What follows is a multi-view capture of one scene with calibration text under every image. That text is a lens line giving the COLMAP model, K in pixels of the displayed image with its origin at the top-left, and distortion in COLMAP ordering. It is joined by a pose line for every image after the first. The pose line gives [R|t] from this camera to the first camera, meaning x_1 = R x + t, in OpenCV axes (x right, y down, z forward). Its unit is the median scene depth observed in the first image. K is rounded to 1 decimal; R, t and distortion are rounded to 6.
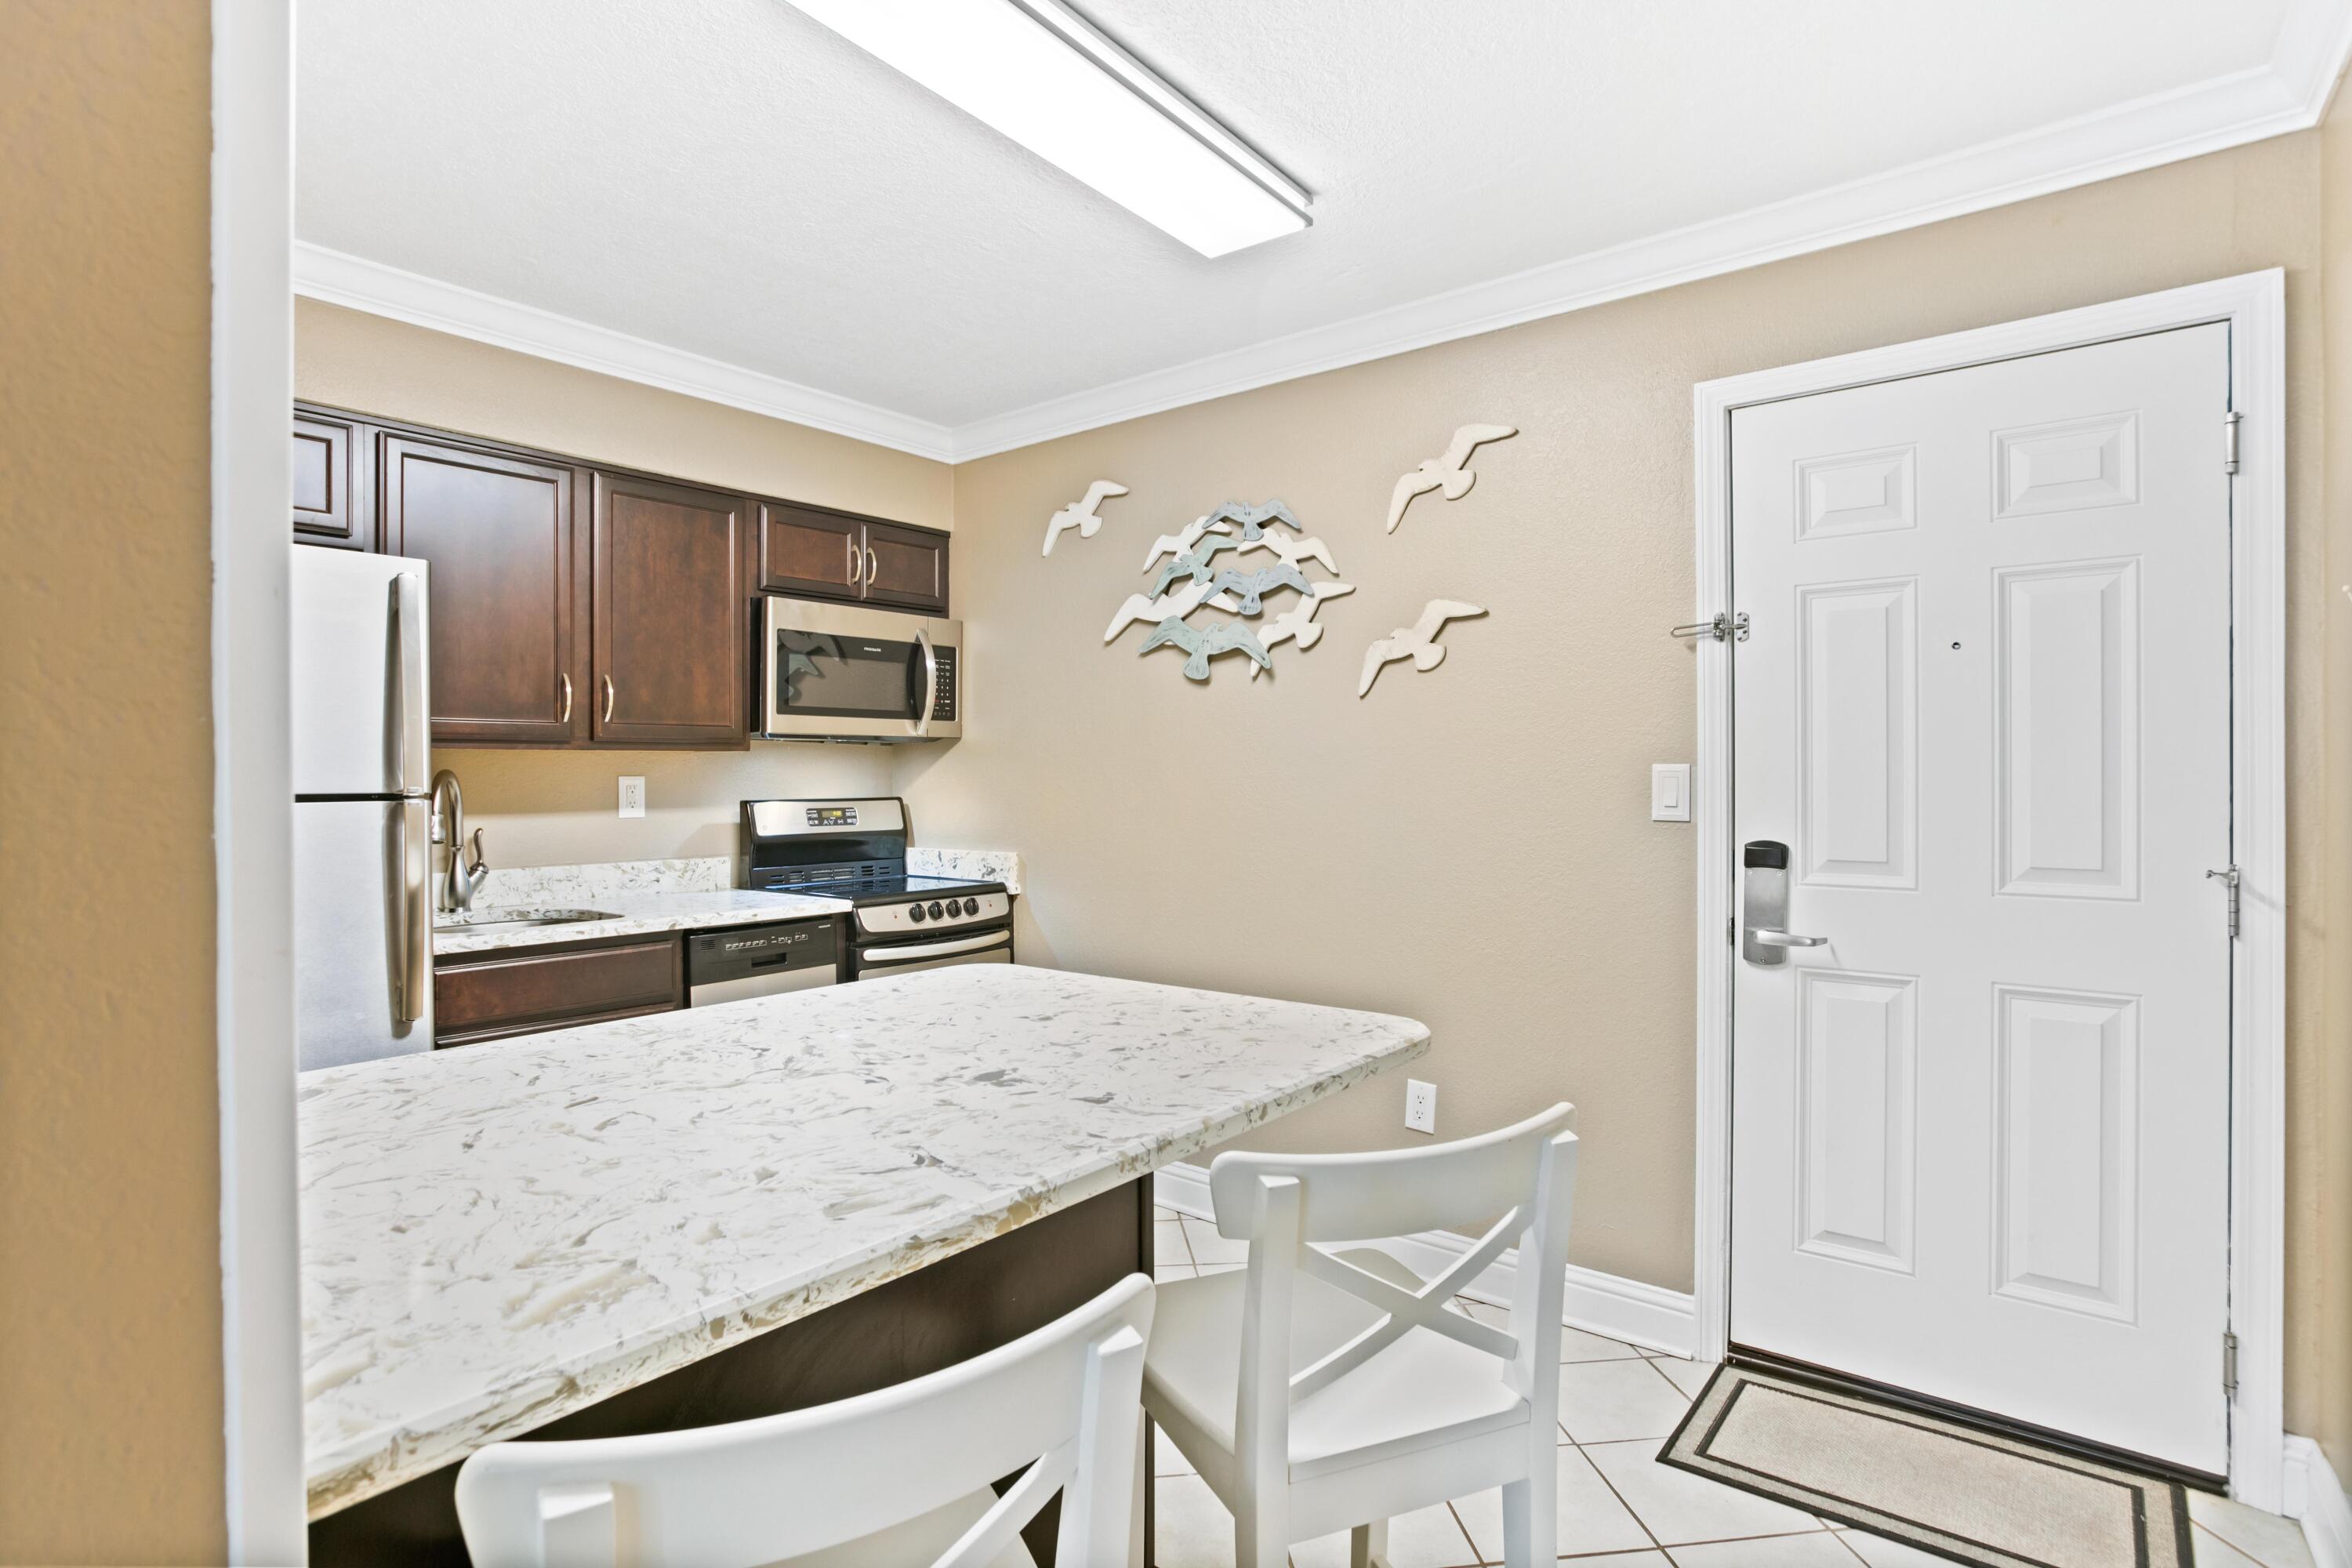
lens RADIAL K [[1182.6, 0, 1149.6], [0, 1182.6, 751.6], [0, 0, 1]] dist [-0.026689, 0.020780]
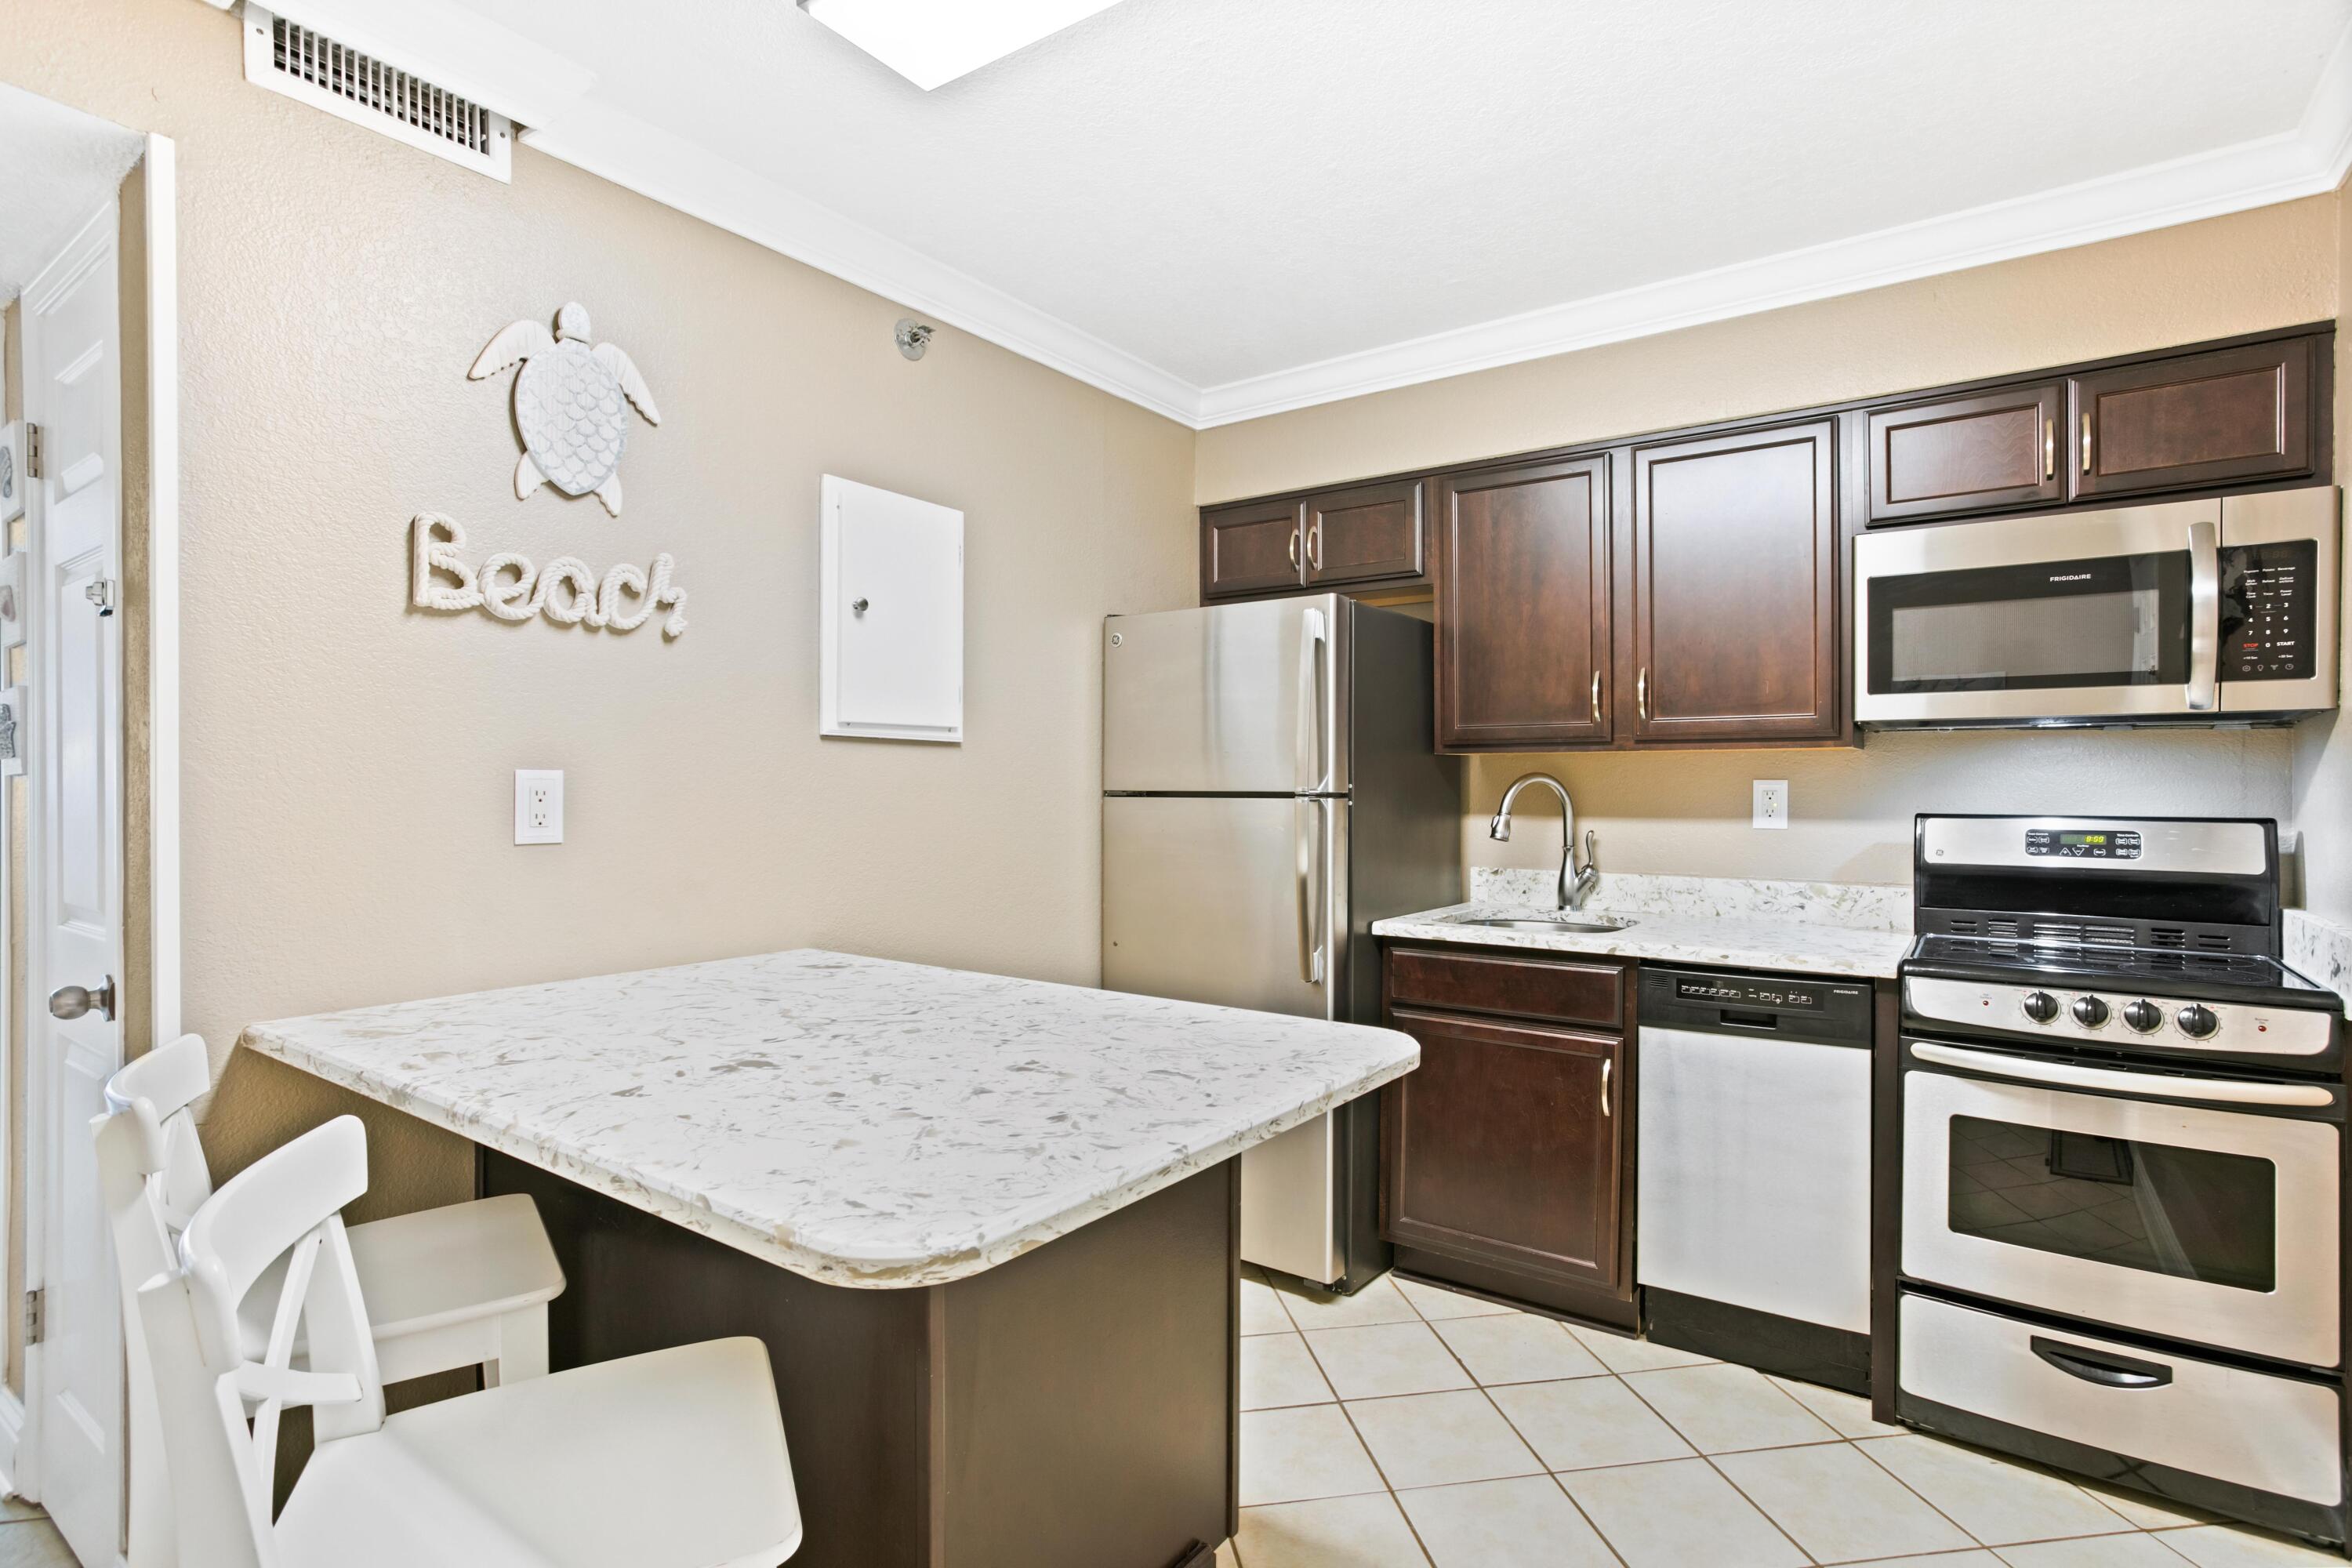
lens RADIAL K [[1234.7, 0, 1176.0], [0, 1234.7, 784.0], [0, 0, 1]] dist [0.000112, 0.000740]
pose [[0.044129, 0.011137, -0.998964, 0.418000], [0.020159, 0.999724, 0.012036, 0.004863], [0.998822, -0.020669, 0.043893, 0.525867]]
